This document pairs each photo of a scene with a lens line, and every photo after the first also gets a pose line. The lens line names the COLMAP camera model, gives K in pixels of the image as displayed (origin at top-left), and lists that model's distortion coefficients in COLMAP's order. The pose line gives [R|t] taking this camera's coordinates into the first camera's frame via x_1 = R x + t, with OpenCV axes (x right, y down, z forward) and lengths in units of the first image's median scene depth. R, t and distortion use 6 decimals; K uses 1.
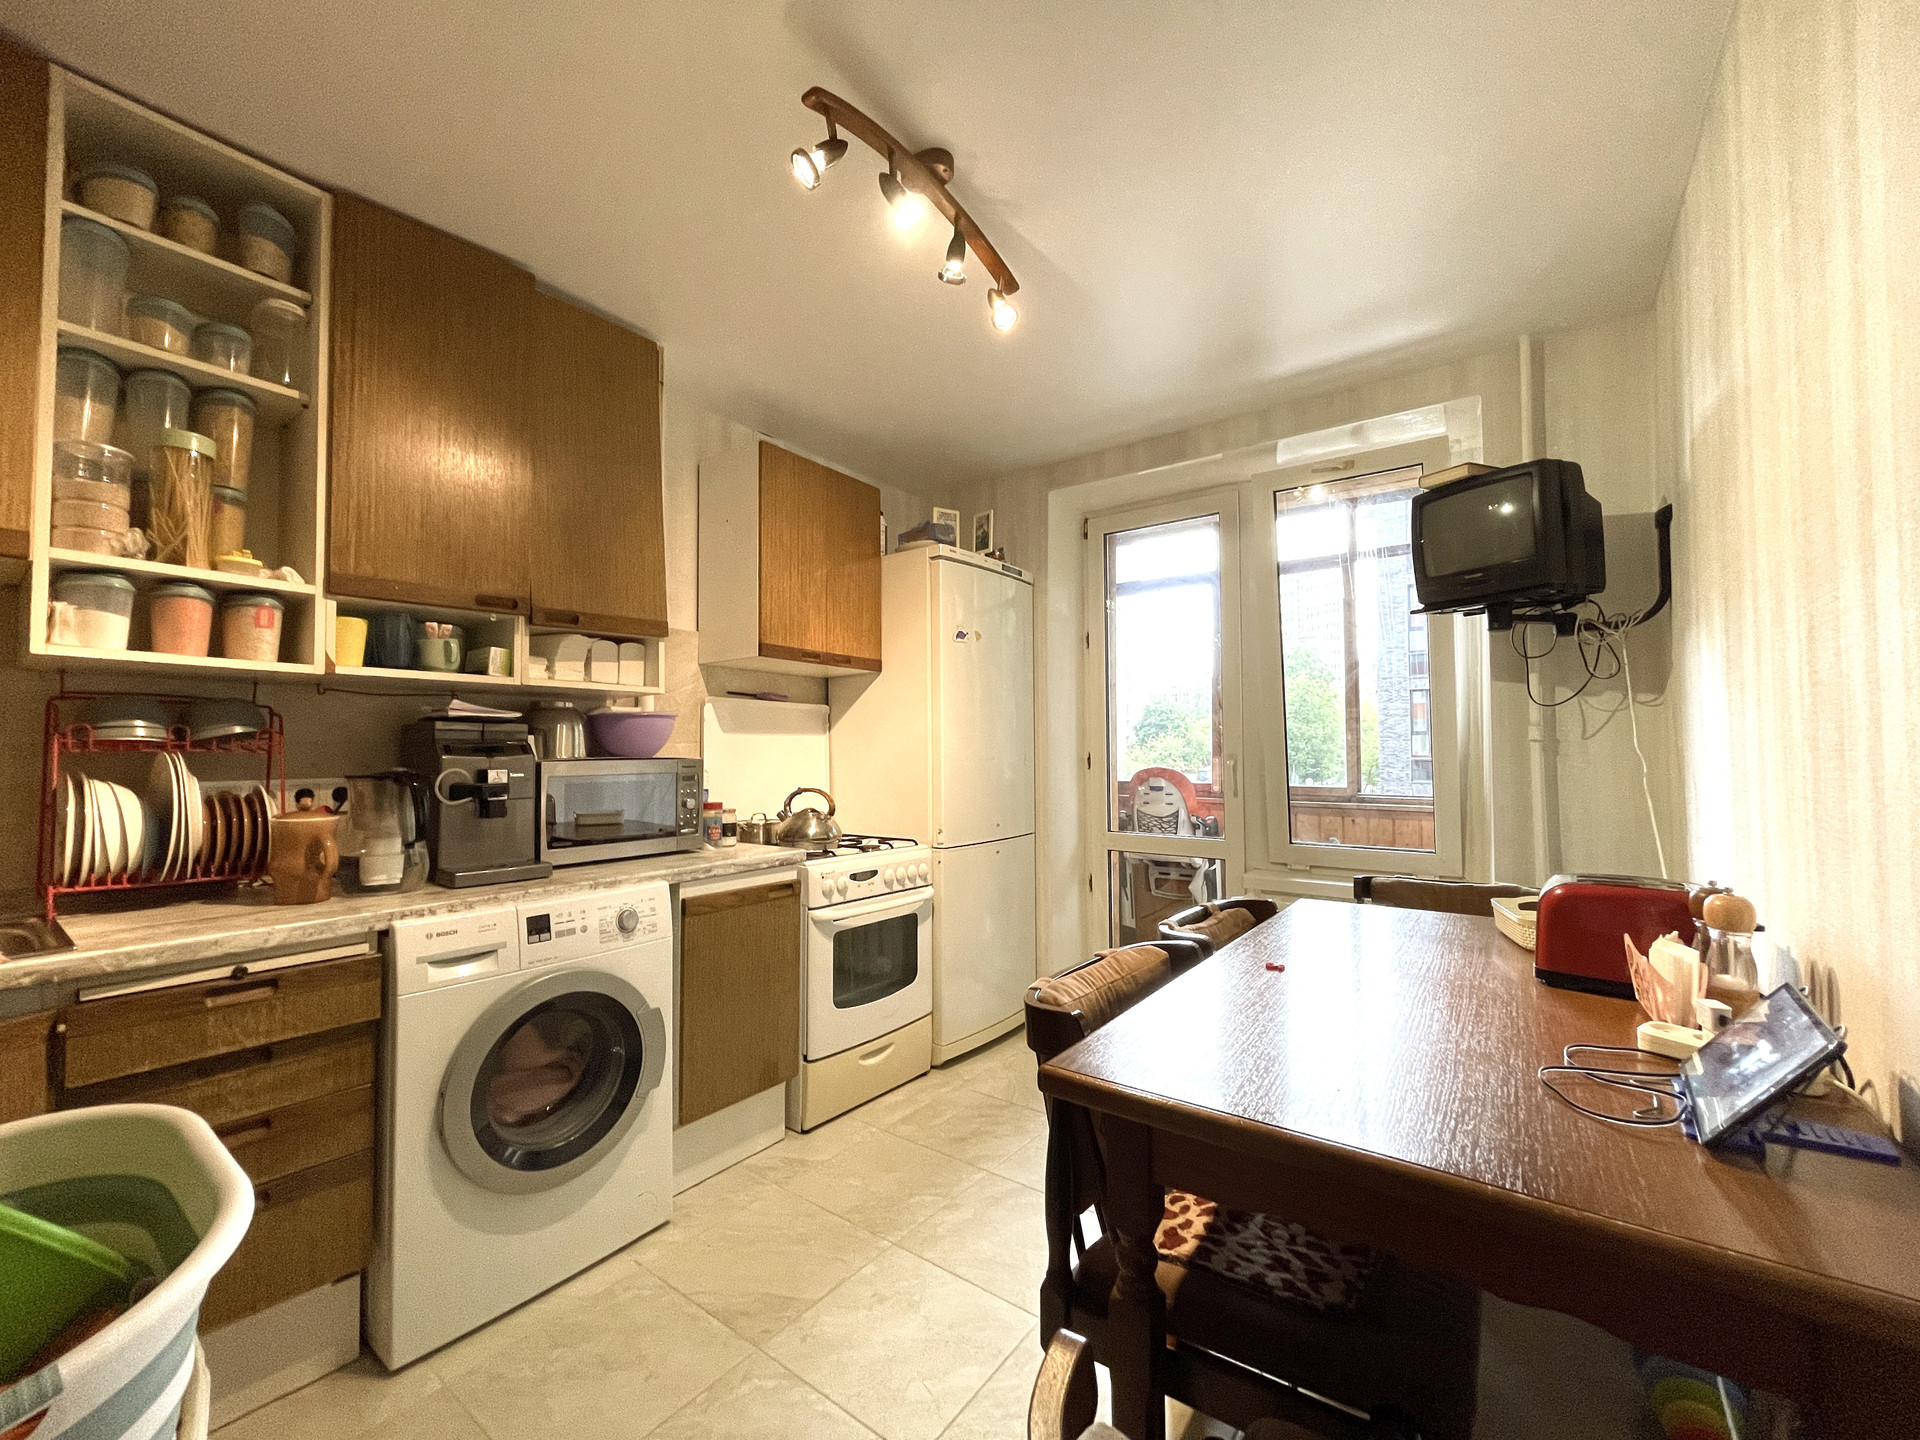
lens RADIAL K [[779.3, 0, 933.0], [0, 779.3, 732.4], [0, 0, 1]] dist [-0.001651, 0.000541]
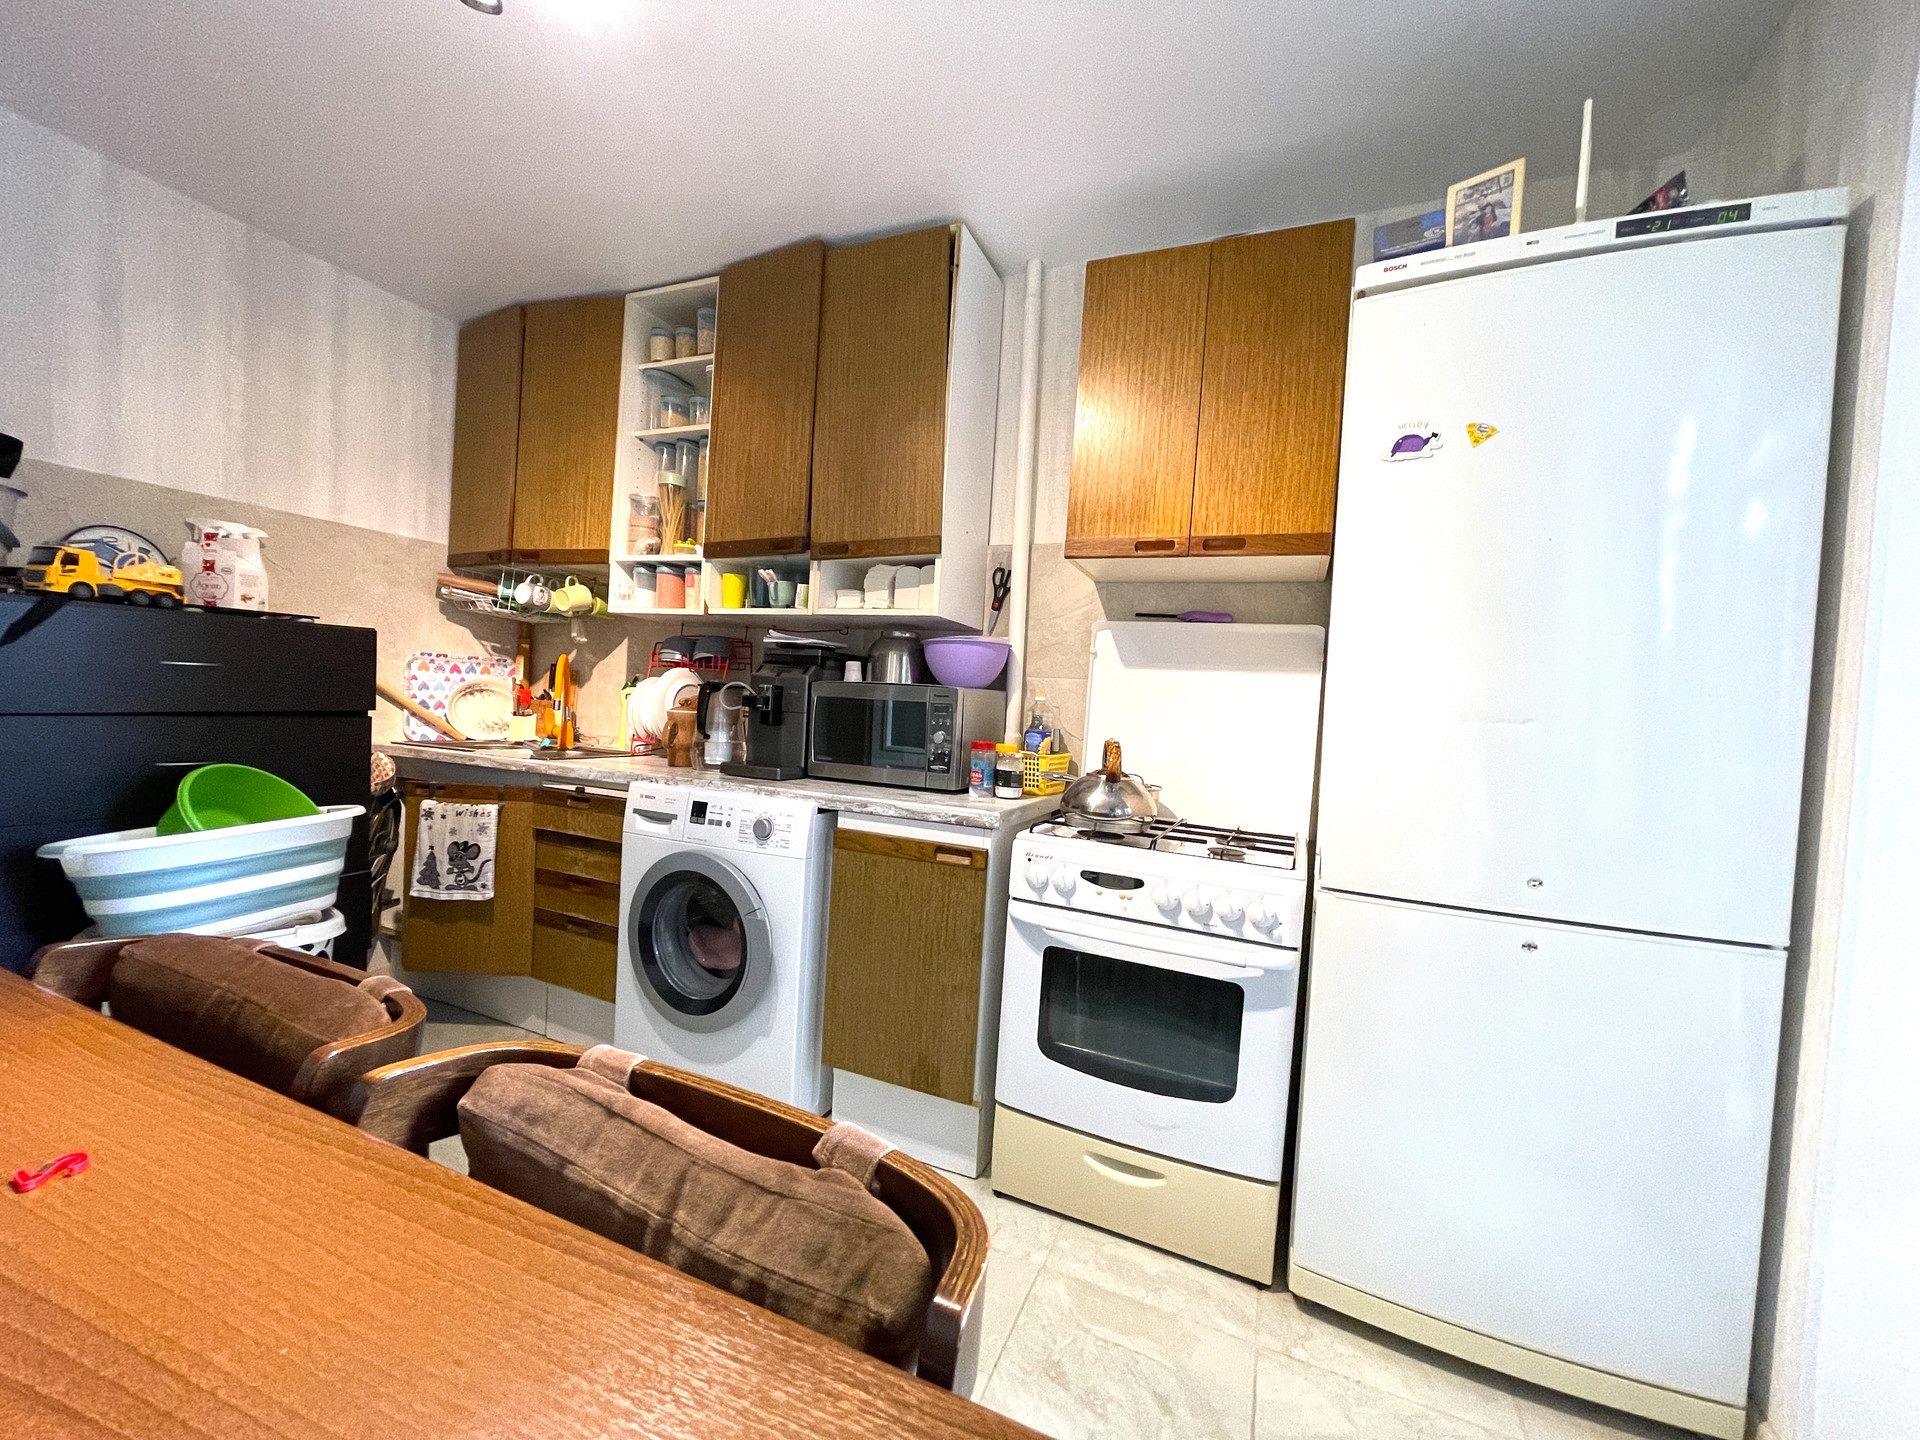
lens RADIAL K [[779.3, 0, 933.0], [0, 779.3, 732.4], [0, 0, 1]] dist [-0.001651, 0.000541]
pose [[0.232521, 0.055047, -0.971032, 0.560950], [-0.037289, 0.998168, 0.047656, 0.044822], [0.971876, 0.025128, 0.234148, 0.815021]]
